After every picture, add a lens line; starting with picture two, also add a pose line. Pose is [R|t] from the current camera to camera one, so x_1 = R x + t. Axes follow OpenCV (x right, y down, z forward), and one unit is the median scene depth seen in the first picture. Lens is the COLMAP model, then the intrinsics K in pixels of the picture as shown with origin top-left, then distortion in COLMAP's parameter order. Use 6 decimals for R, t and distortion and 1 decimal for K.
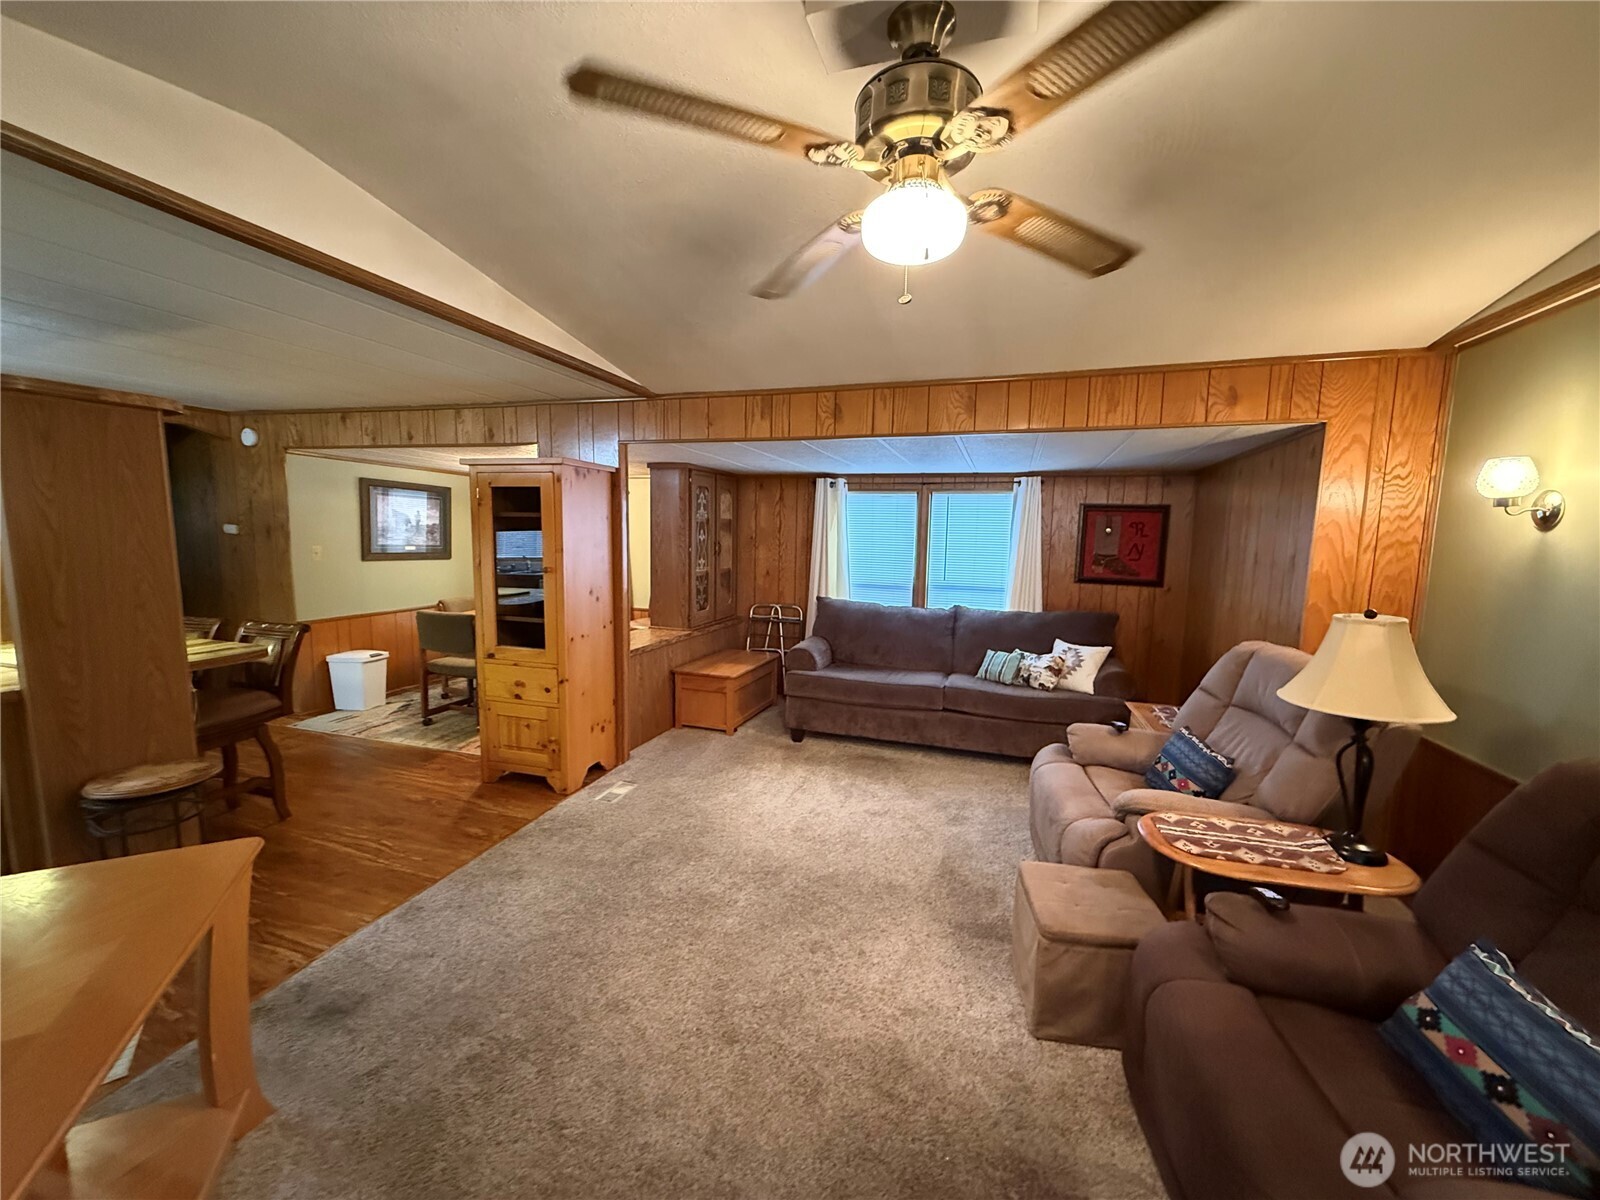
lens RADIAL K [[634.0, 0, 798.4], [0, 634.0, 596.2], [0, 0, 1]] dist [0.003176, -0.000038]
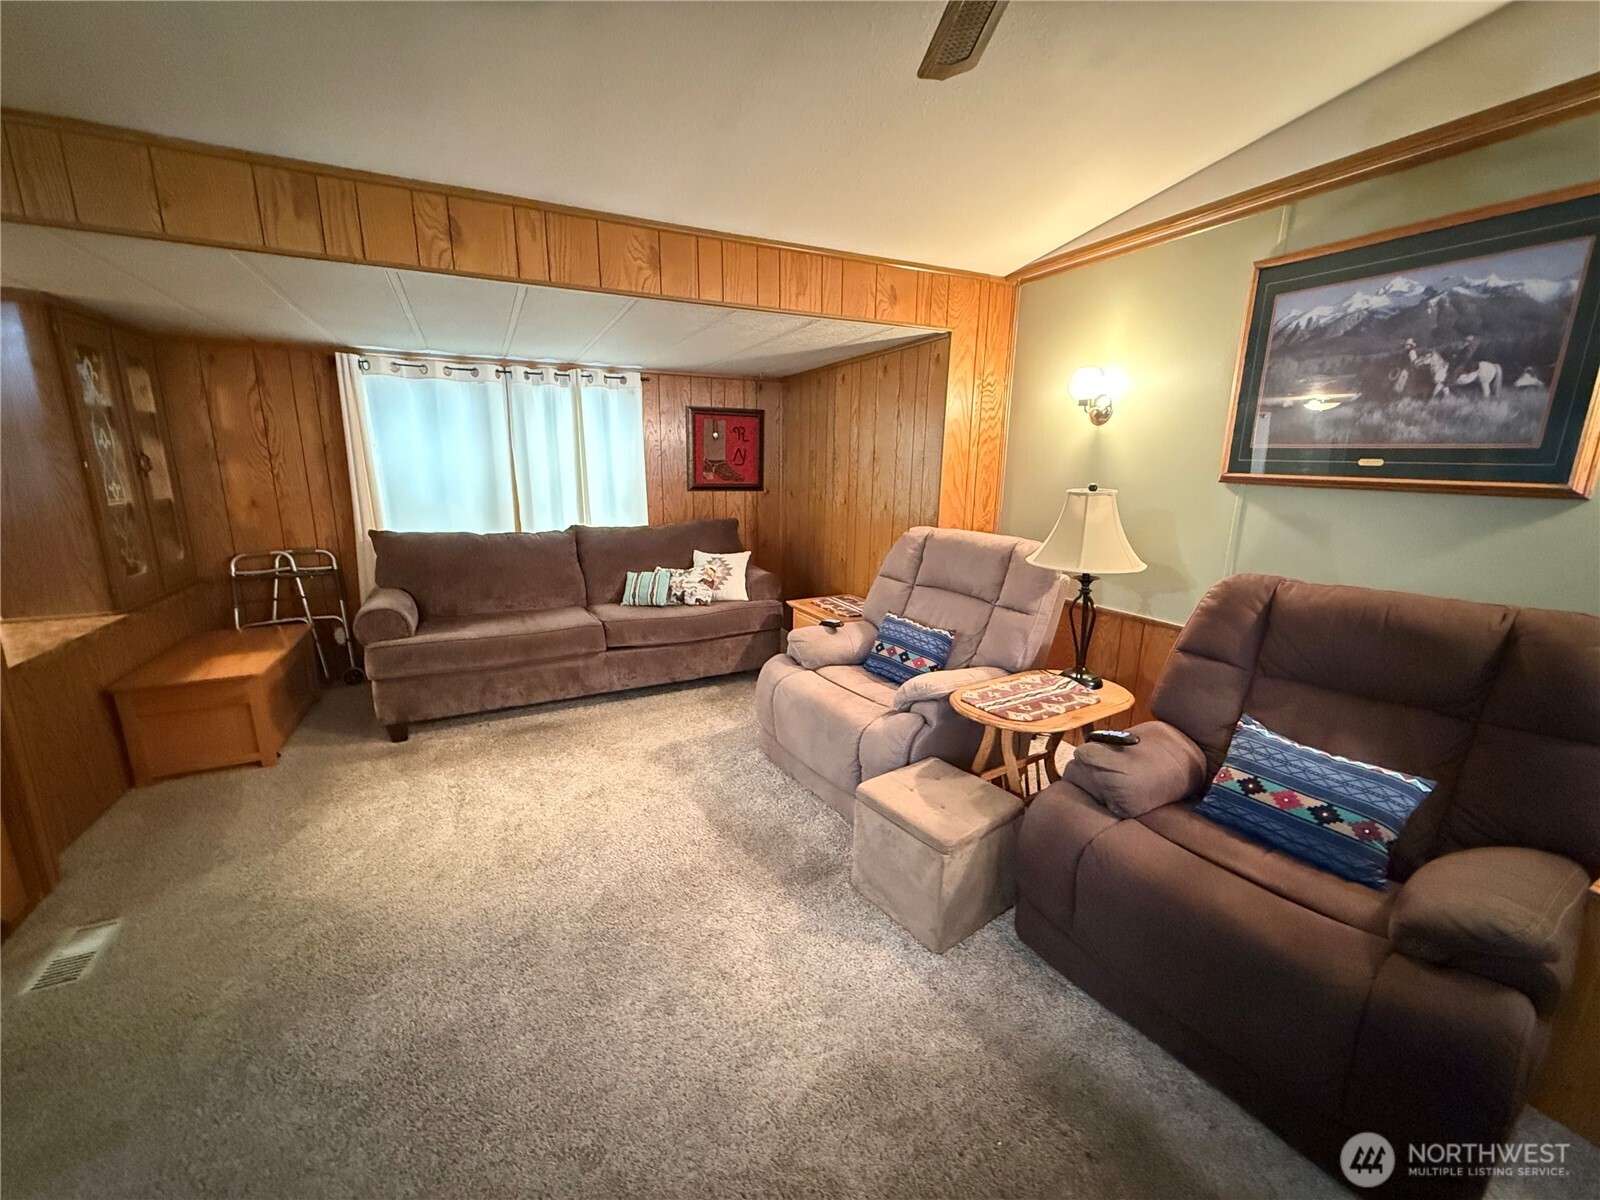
lens RADIAL K [[634.0, 0, 798.4], [0, 634.0, 596.2], [0, 0, 1]] dist [0.003176, -0.000038]
pose [[0.709015, -0.165485, 0.685501, -0.158352], [0.079445, 0.984632, 0.155527, -0.000621], [-0.700704, -0.055811, 0.711266, 0.229864]]
